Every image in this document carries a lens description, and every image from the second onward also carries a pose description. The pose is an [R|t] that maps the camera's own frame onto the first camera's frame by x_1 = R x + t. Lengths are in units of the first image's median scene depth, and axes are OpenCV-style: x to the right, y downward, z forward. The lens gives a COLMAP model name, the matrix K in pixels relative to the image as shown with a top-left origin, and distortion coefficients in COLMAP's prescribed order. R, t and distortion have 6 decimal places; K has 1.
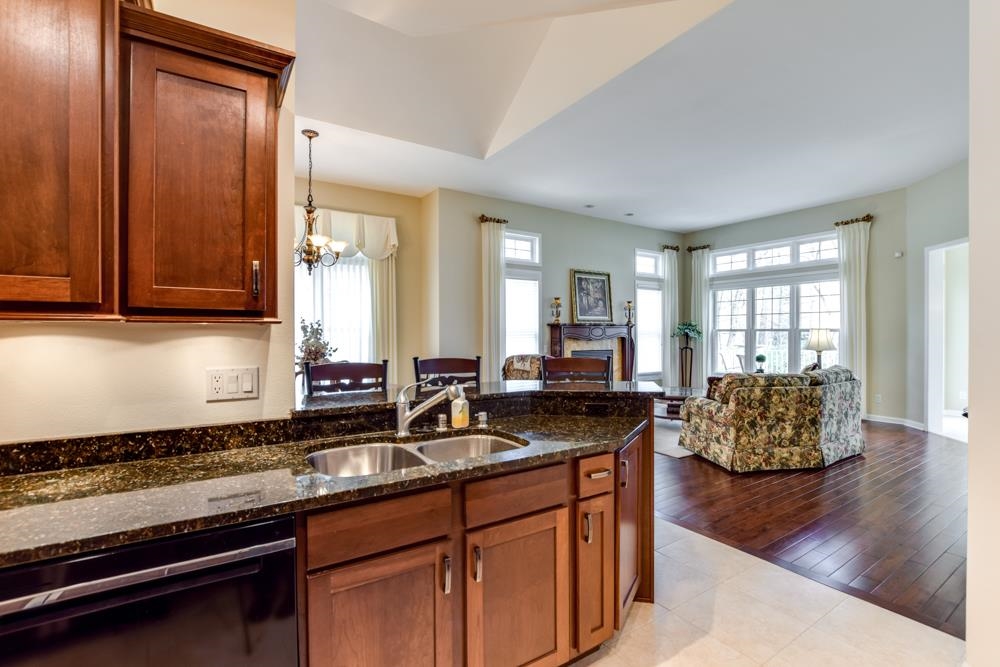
lens RADIAL K [[445.2, 0, 504.5], [0, 445.2, 335.5], [0, 0, 1]] dist [-0.022239, 0.003028]
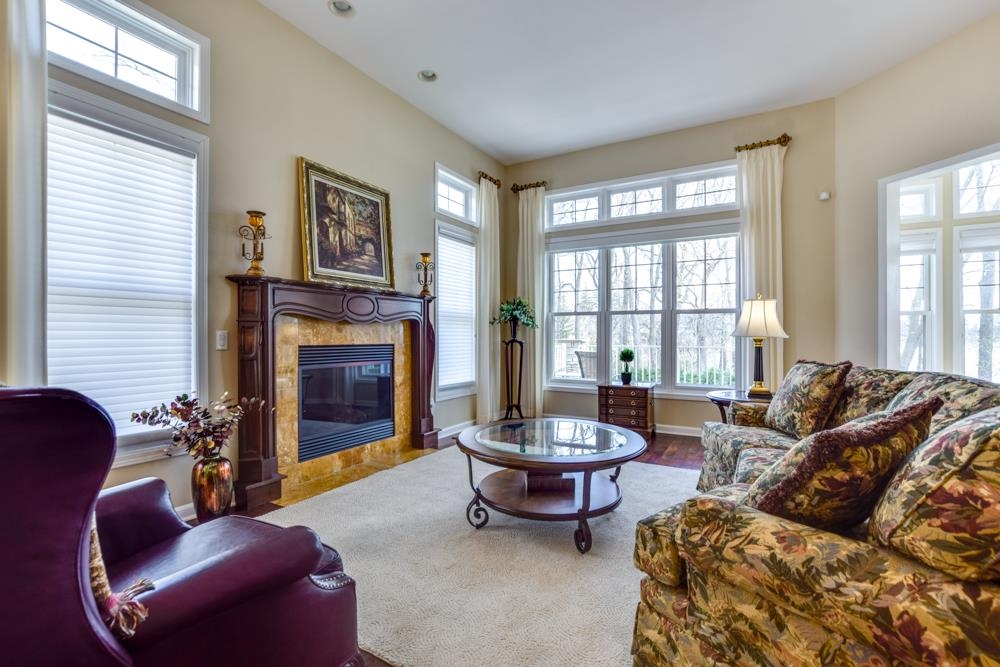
lens RADIAL K [[445.2, 0, 503.6], [0, 445.2, 333.6], [0, 0, 1]] dist [-0.022239, 0.003028]
pose [[0.887246, 0.003984, 0.461279, 0.141527], [-0.000071, 0.999964, -0.008500, 0.029257], [-0.461297, 0.007509, 0.887214, 0.579252]]
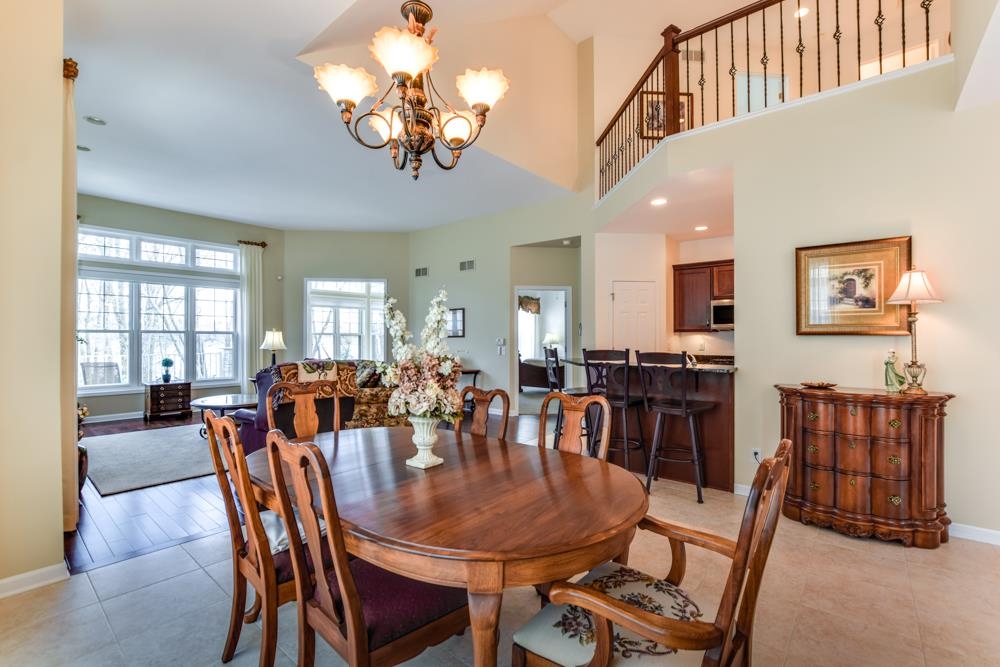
lens RADIAL K [[445.2, 0, 500.5], [0, 445.2, 337.2], [0, 0, 1]] dist [-0.022239, 0.003028]
pose [[-0.283132, 0.003874, 0.959073, -0.555236], [0.002266, 0.999992, -0.003370, 0.004461], [-0.959078, 0.001219, -0.283139, 0.672296]]
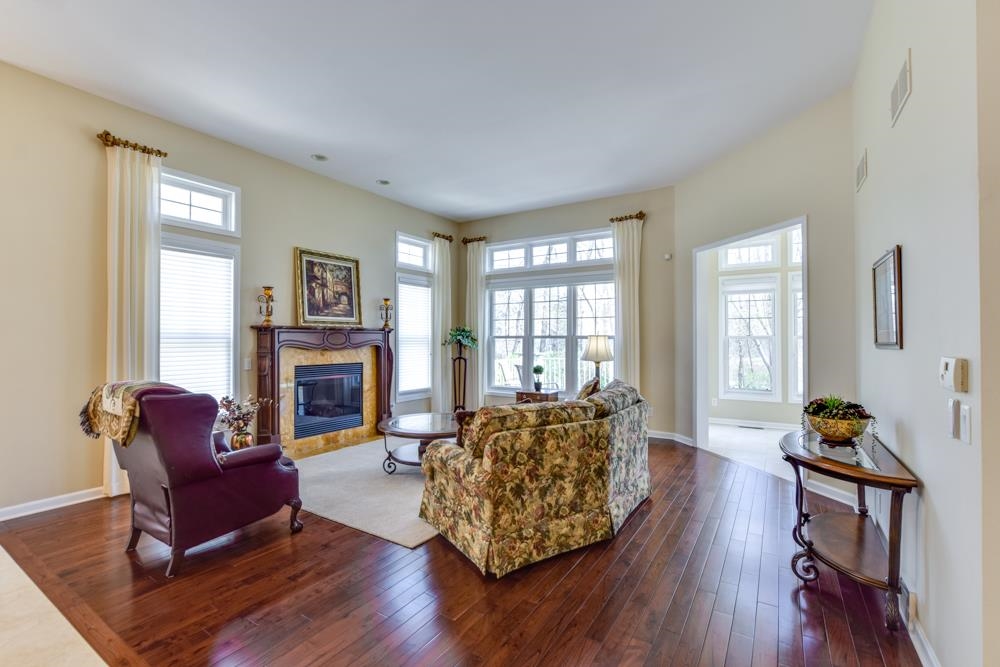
lens RADIAL K [[445.2, 0, 500.9], [0, 445.2, 335.4], [0, 0, 1]] dist [-0.022239, 0.003028]
pose [[0.908547, 0.005953, 0.417740, 0.168915], [-0.000070, 0.999901, -0.014097, -0.003195], [-0.417782, 0.012778, 0.908457, 0.269314]]
